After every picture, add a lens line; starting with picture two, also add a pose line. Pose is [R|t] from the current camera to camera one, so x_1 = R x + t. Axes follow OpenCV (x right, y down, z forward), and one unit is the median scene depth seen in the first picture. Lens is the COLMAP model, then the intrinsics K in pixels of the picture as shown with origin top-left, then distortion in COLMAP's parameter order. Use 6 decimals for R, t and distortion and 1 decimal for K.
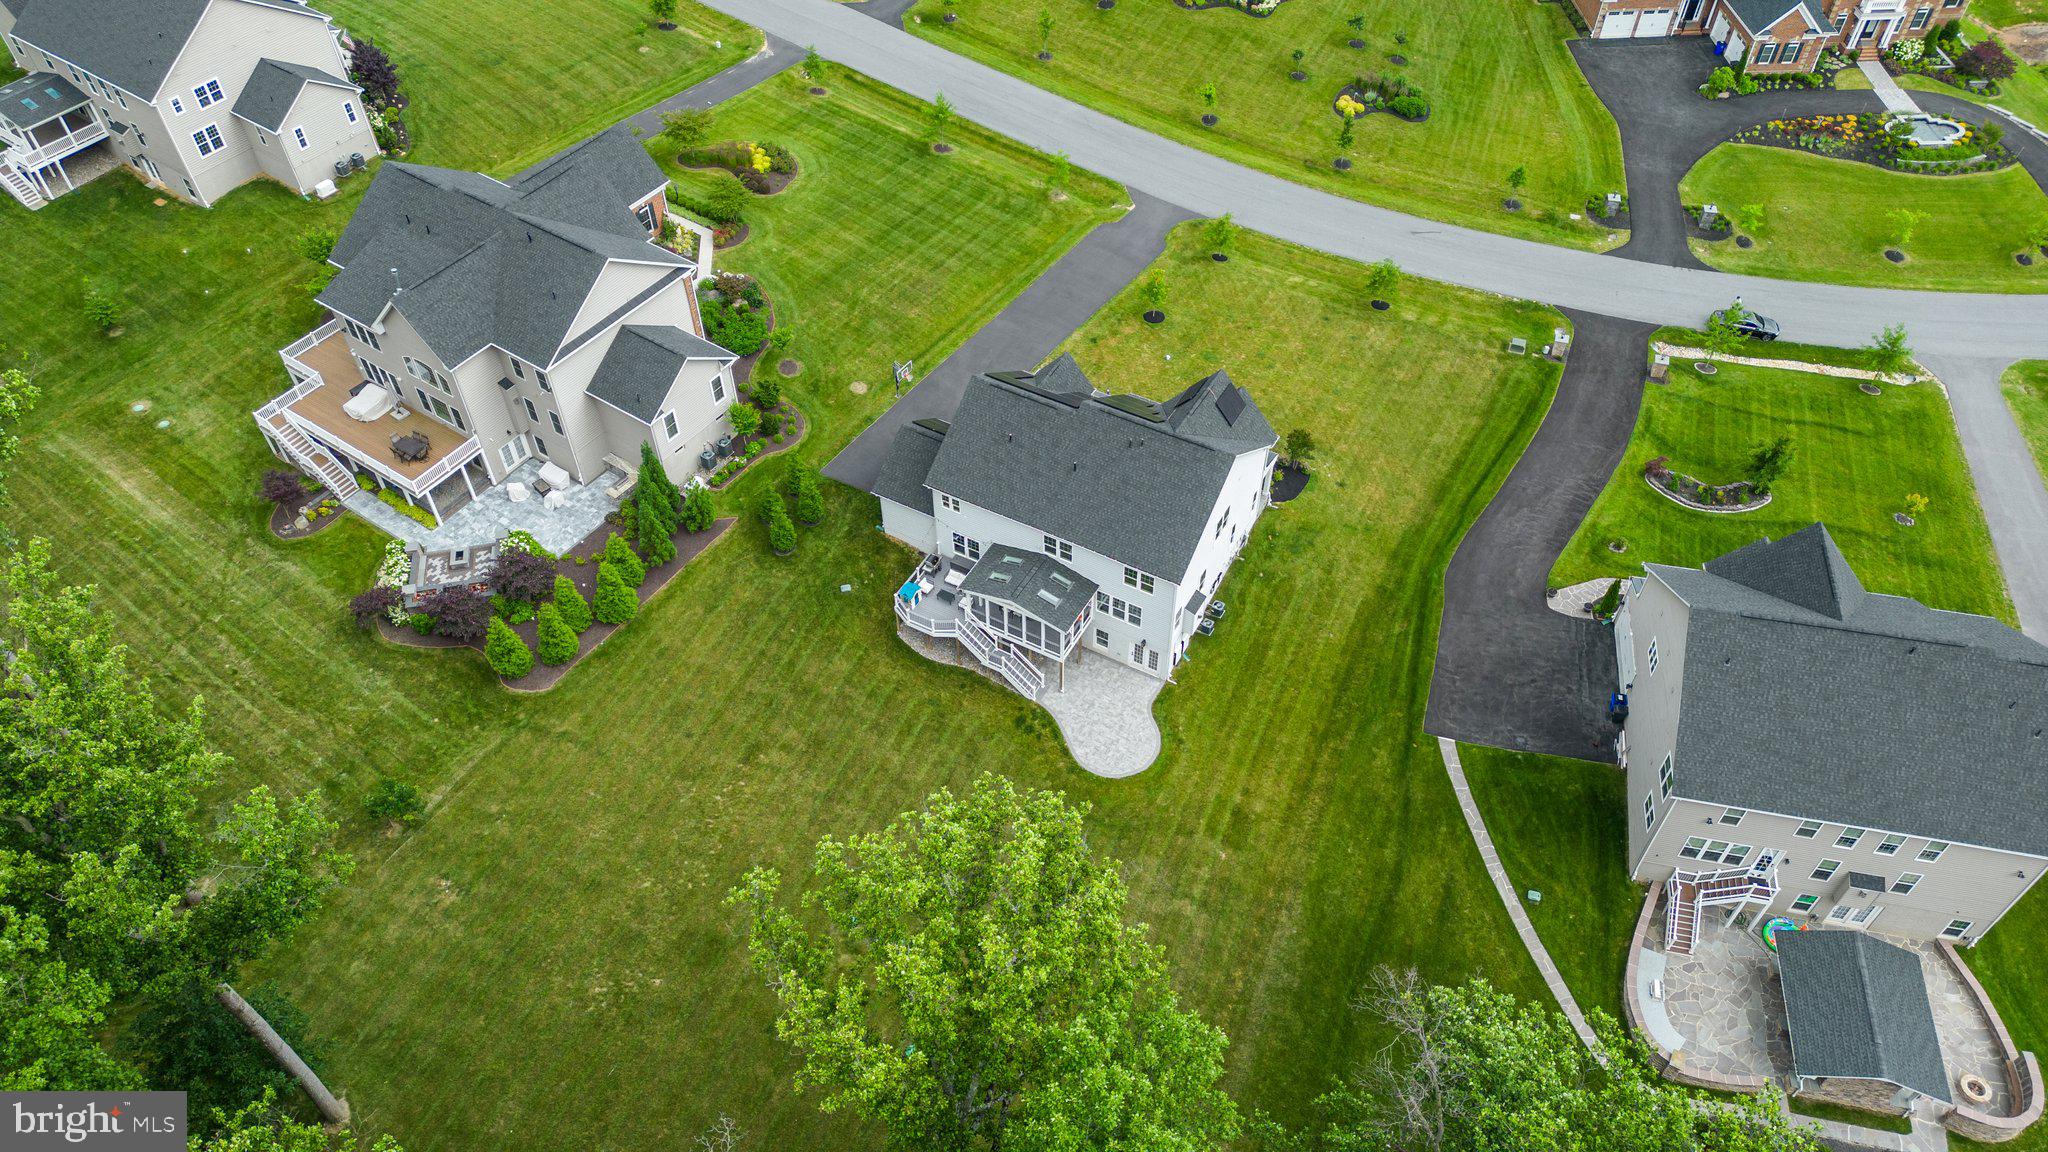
lens RADIAL K [[1430.5, 0, 1018.6], [0, 1430.5, 571.7], [0, 0, 1]] dist [0.101117, -0.108615]
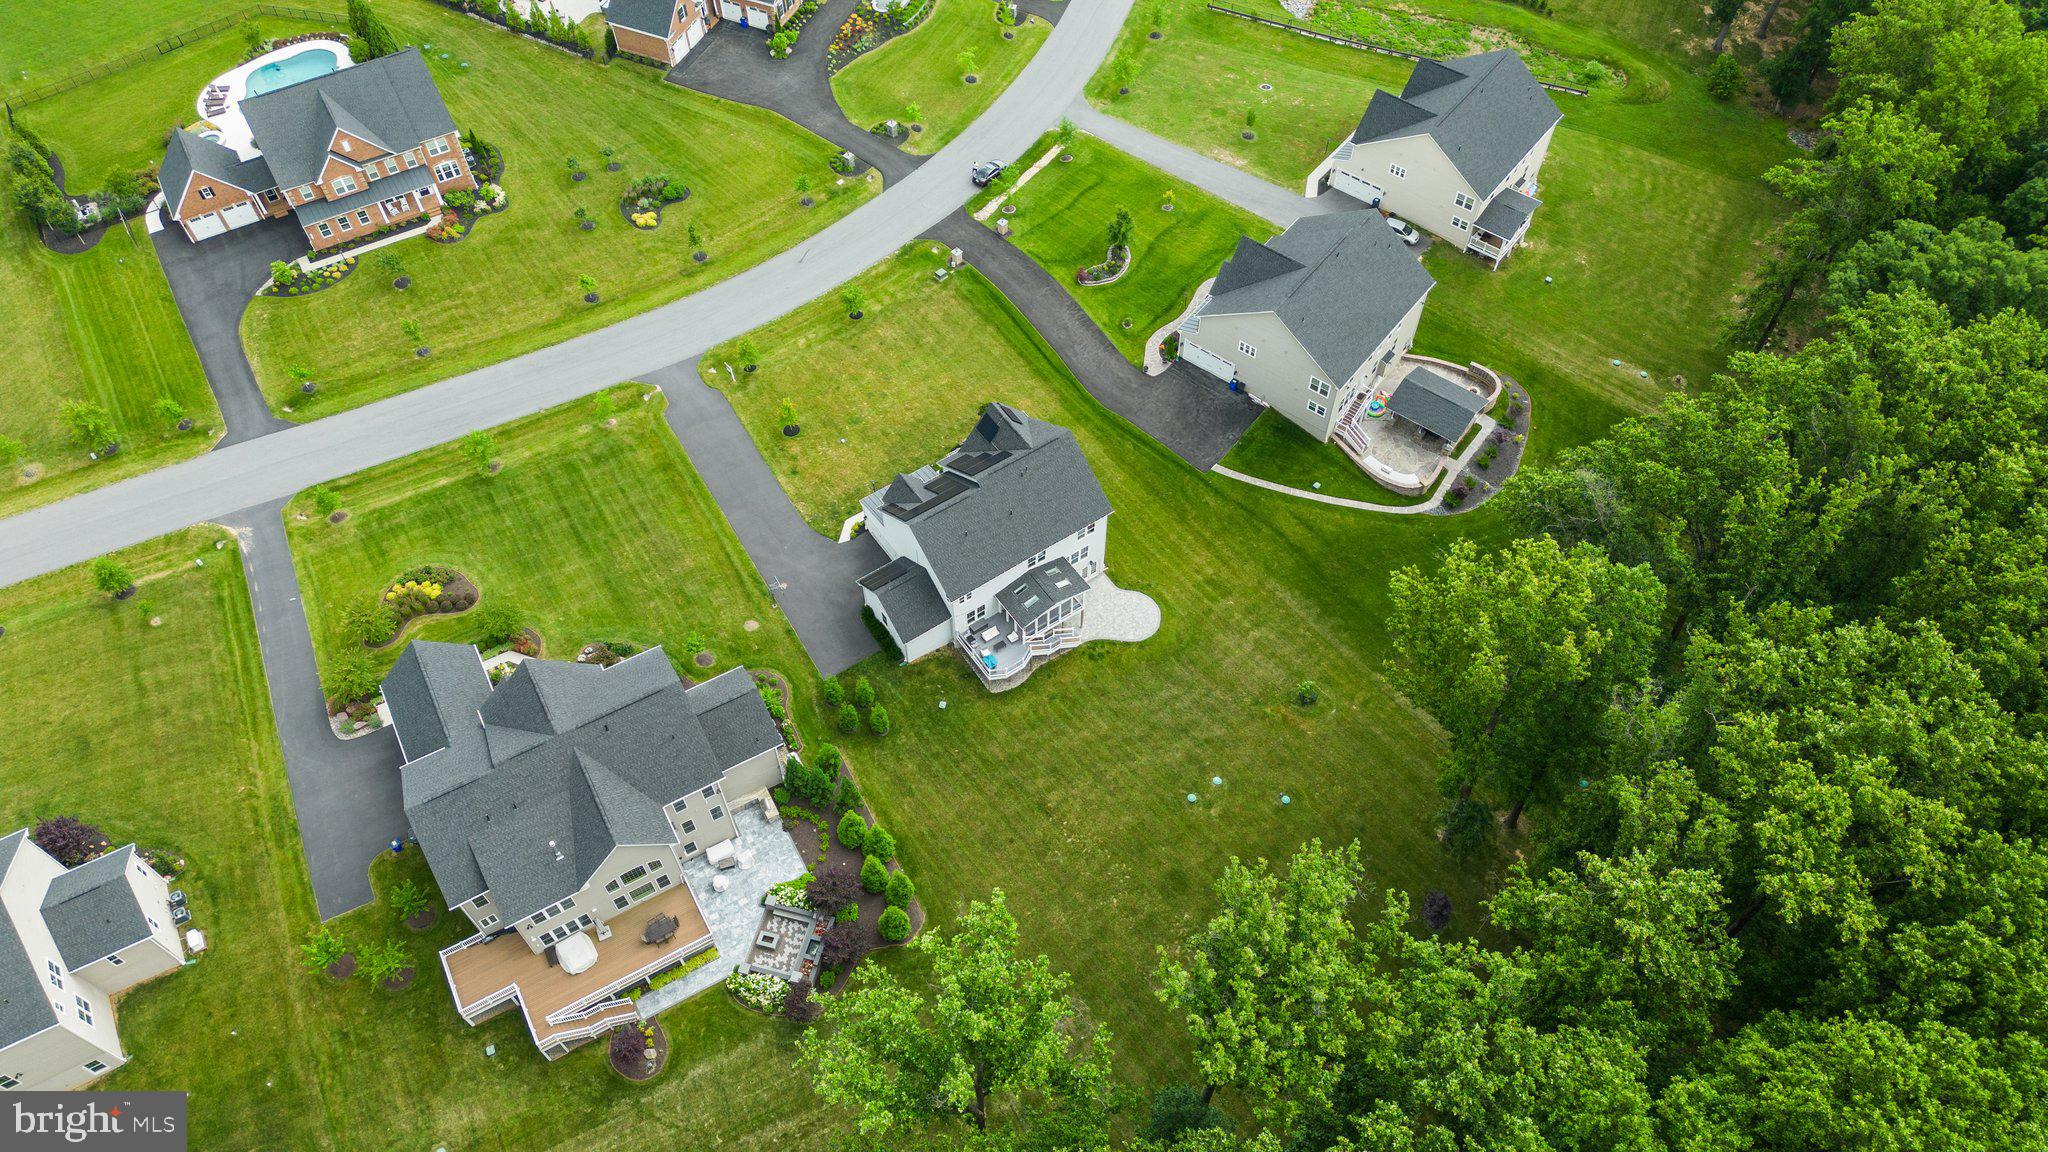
lens RADIAL K [[1430.5, 0, 1018.6], [0, 1430.5, 571.7], [0, 0, 1]] dist [0.101117, -0.108615]
pose [[0.440553, -0.729192, 0.523633, -0.646842], [0.664333, 0.657125, 0.356159, -0.463247], [-0.603801, 0.190960, 0.773924, -0.106084]]
